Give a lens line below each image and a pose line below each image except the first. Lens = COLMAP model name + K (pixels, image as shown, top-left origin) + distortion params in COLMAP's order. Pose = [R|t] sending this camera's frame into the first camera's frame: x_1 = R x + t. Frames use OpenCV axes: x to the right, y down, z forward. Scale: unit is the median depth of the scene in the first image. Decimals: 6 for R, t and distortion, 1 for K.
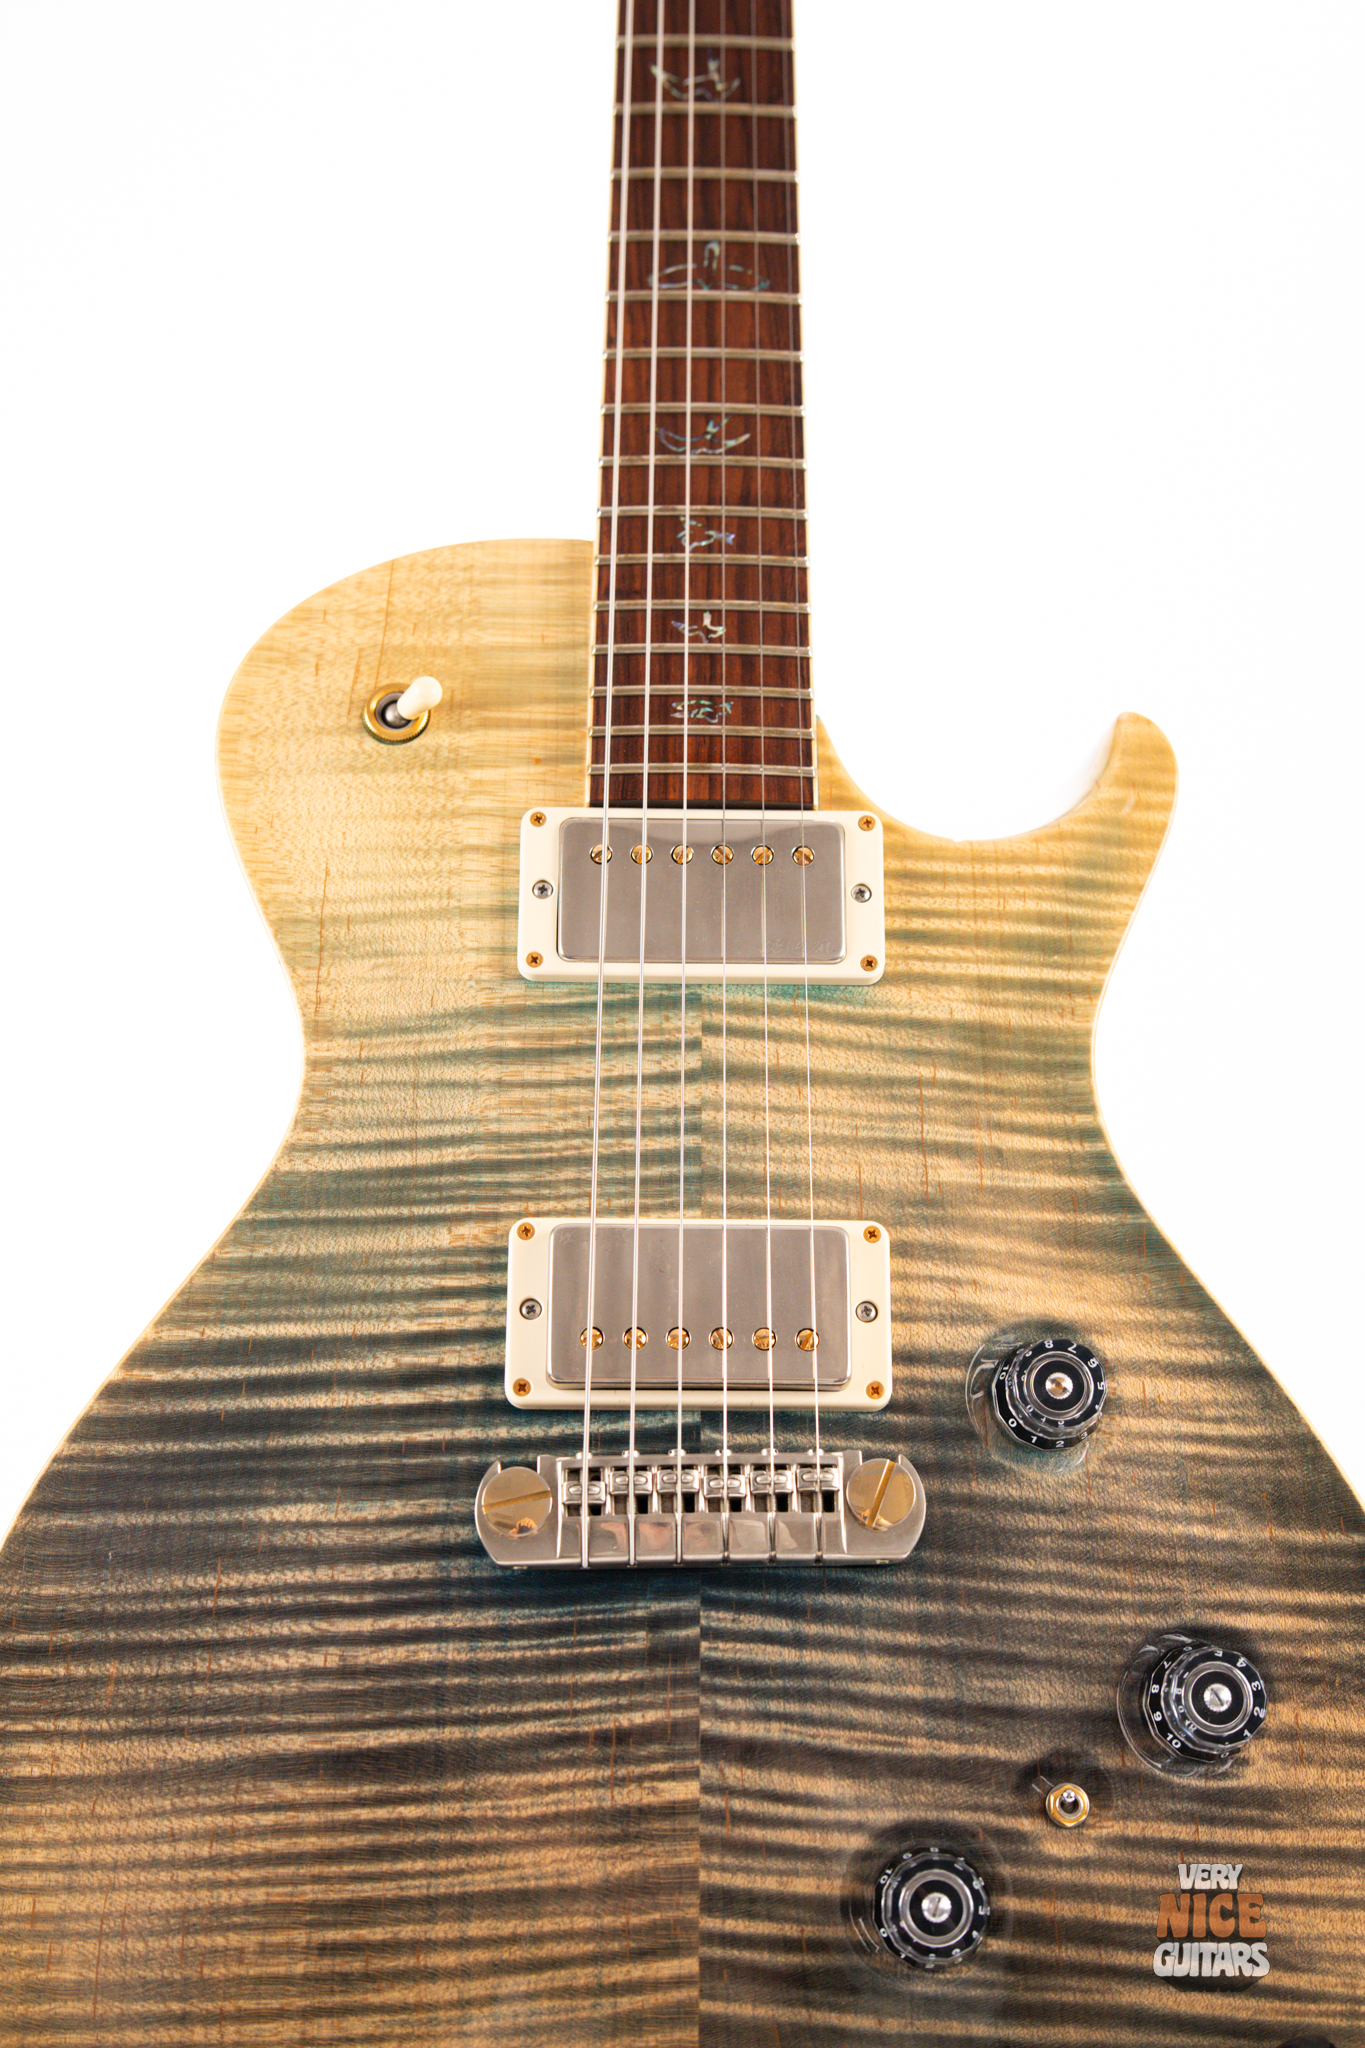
lens RADIAL K [[2895.1, 0, 680.5], [0, 2895.1, 1032.8], [0, 0, 1]] dist [0.099416, -0.304495]
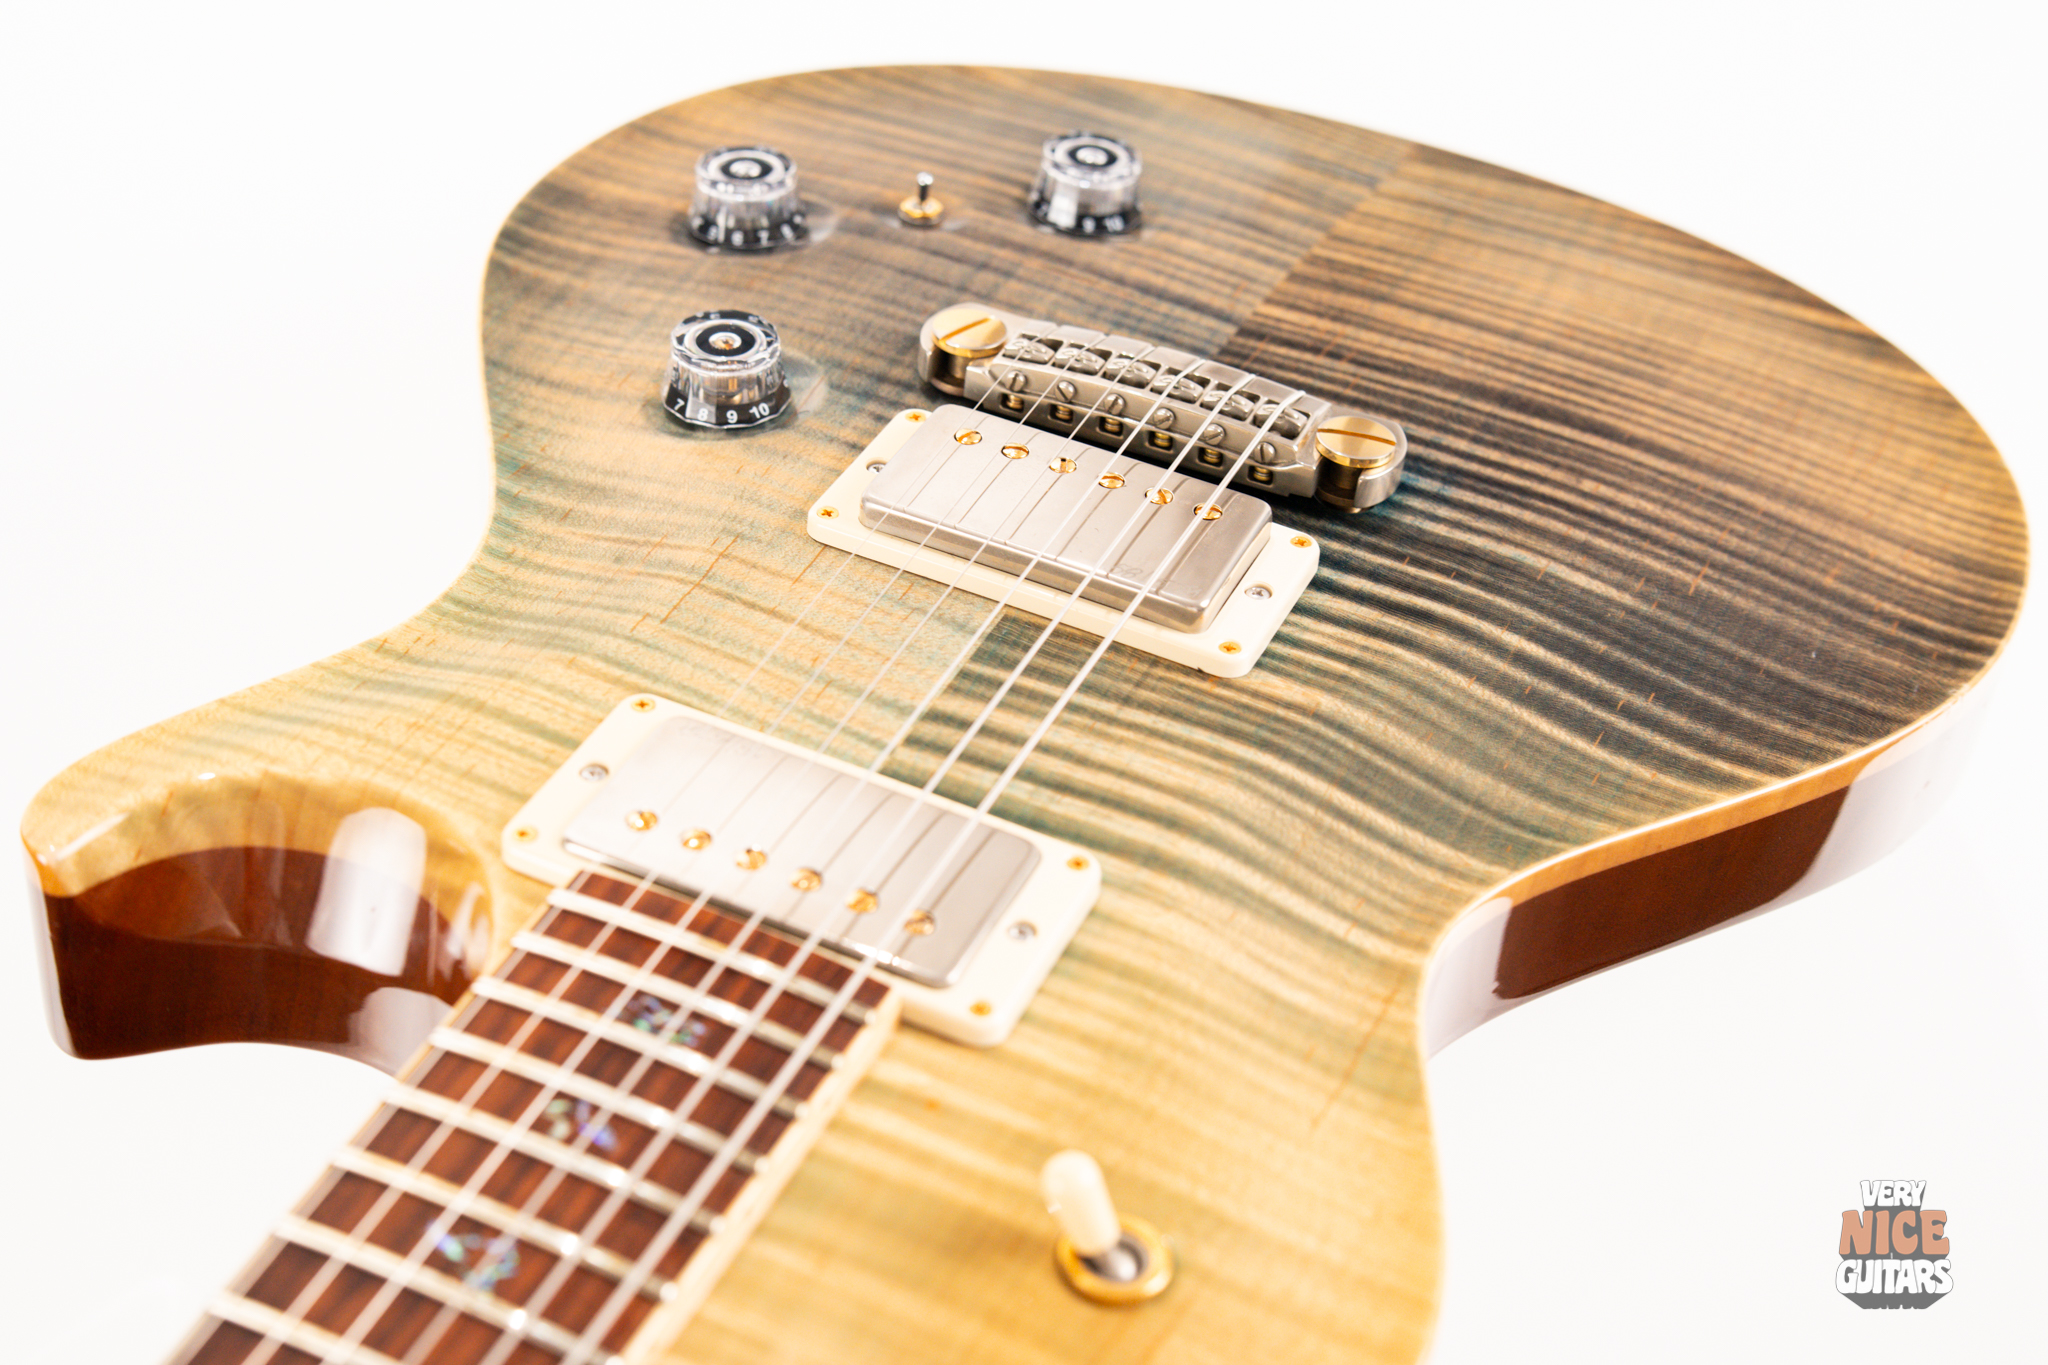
lens RADIAL K [[2905.5, 0, 1020.2], [0, 2905.5, 680.5], [0, 0, 1]] dist [0.100689, -0.336295]
pose [[-0.906887, -0.332171, 0.259265, -0.208401], [0.349727, -0.250135, 0.902842, -0.657888], [-0.235046, 0.909448, 0.343013, 0.767675]]
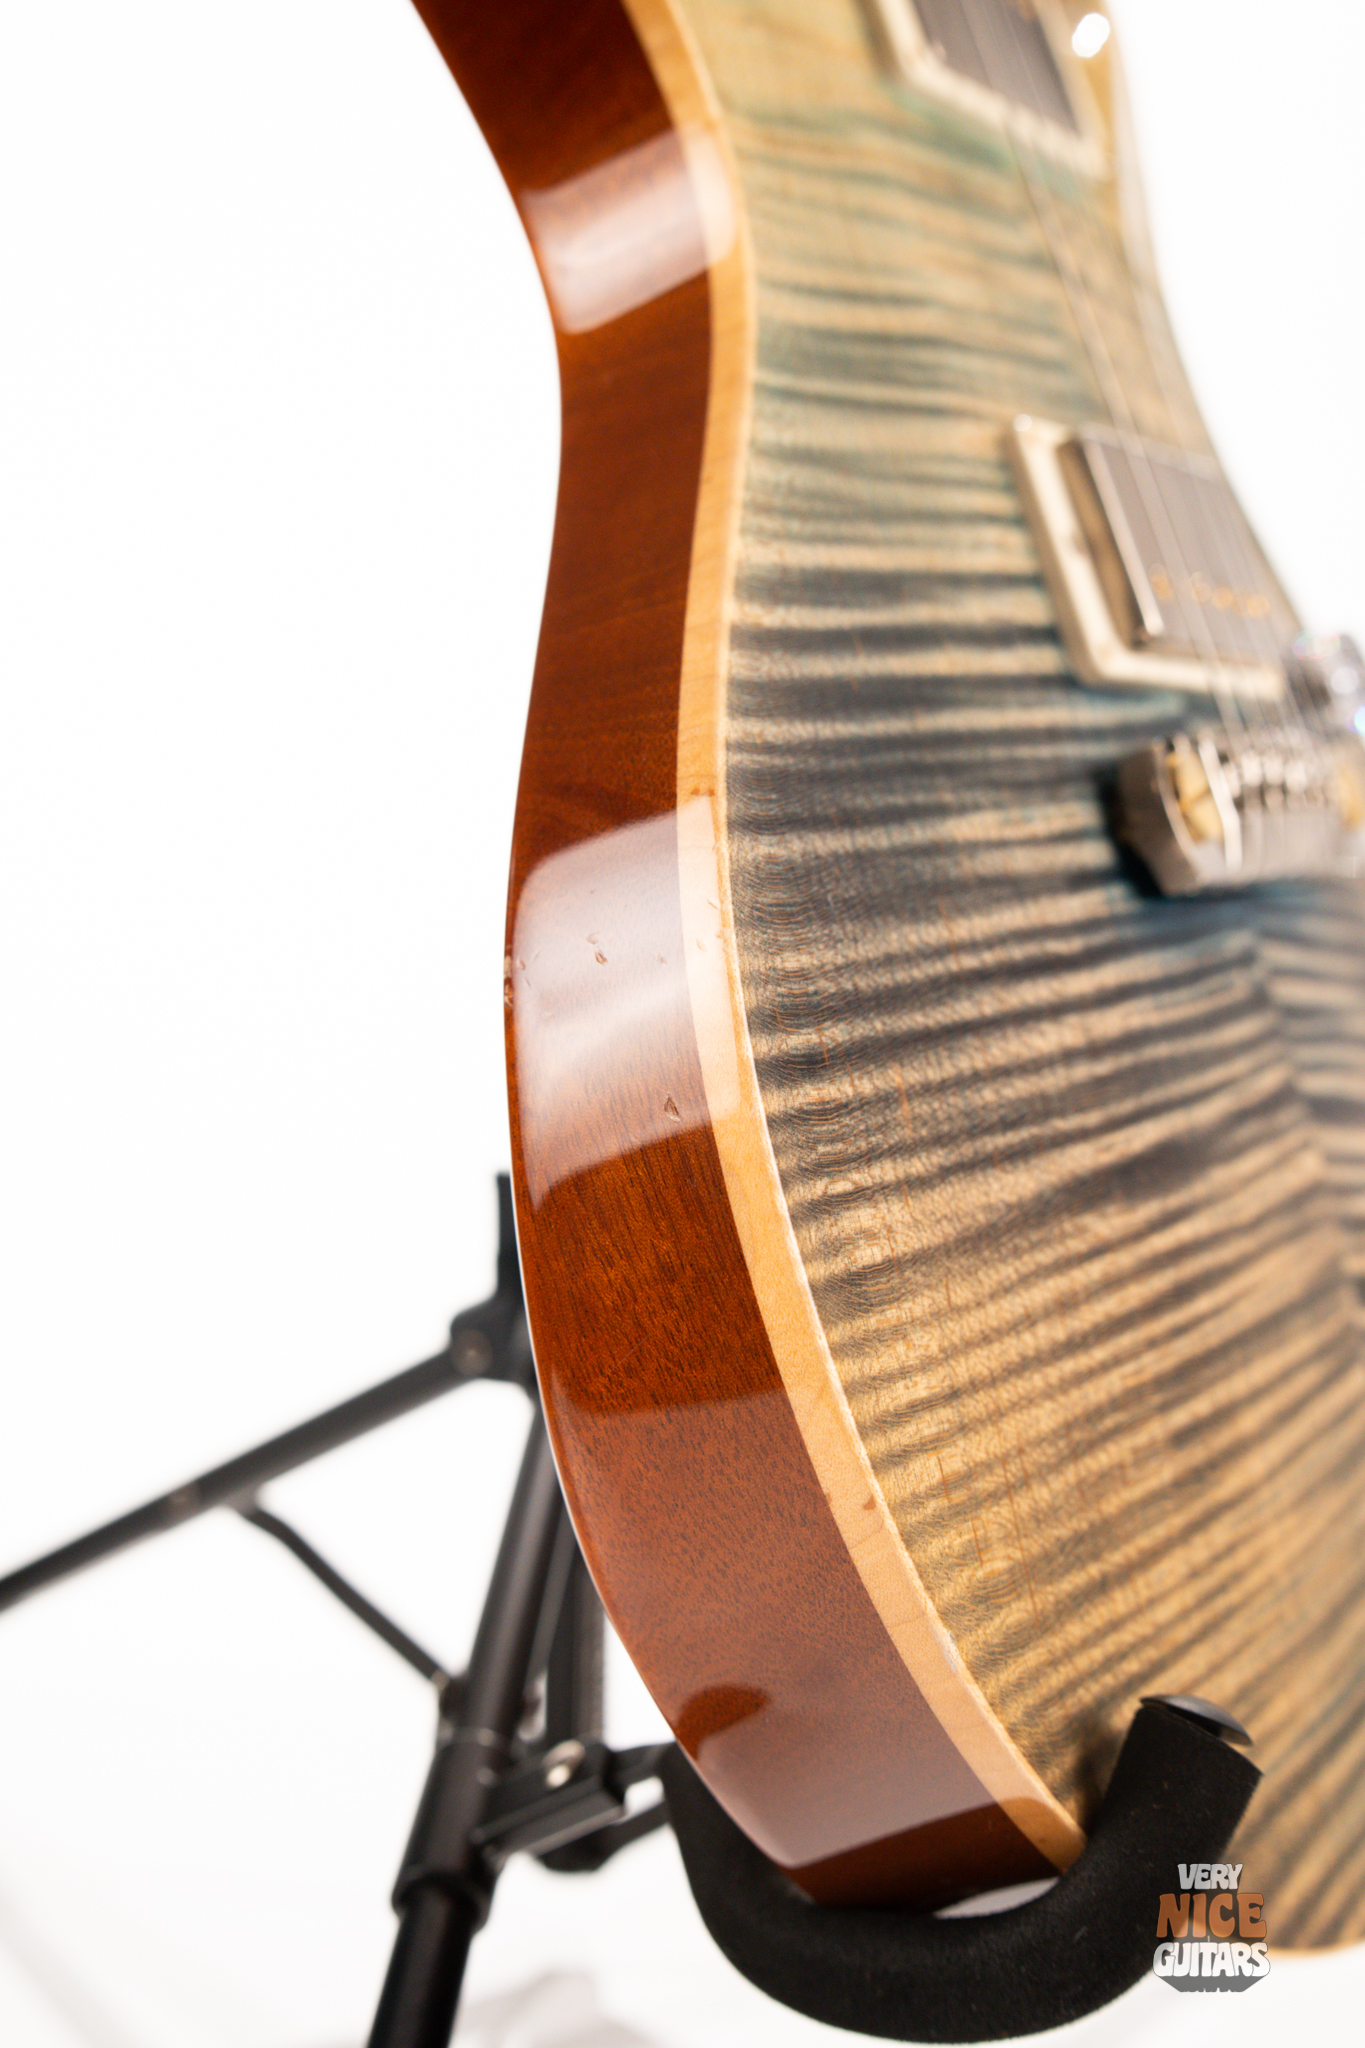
lens RADIAL K [[2895.1, 0, 680.5], [0, 2895.1, 1032.8], [0, 0, 1]] dist [0.099416, -0.304495]
pose [[0.524342, -0.064164, 0.849087, -0.711380], [0.012481, 0.997629, 0.067681, 0.165105], [-0.851416, -0.024890, 0.523899, 0.712157]]
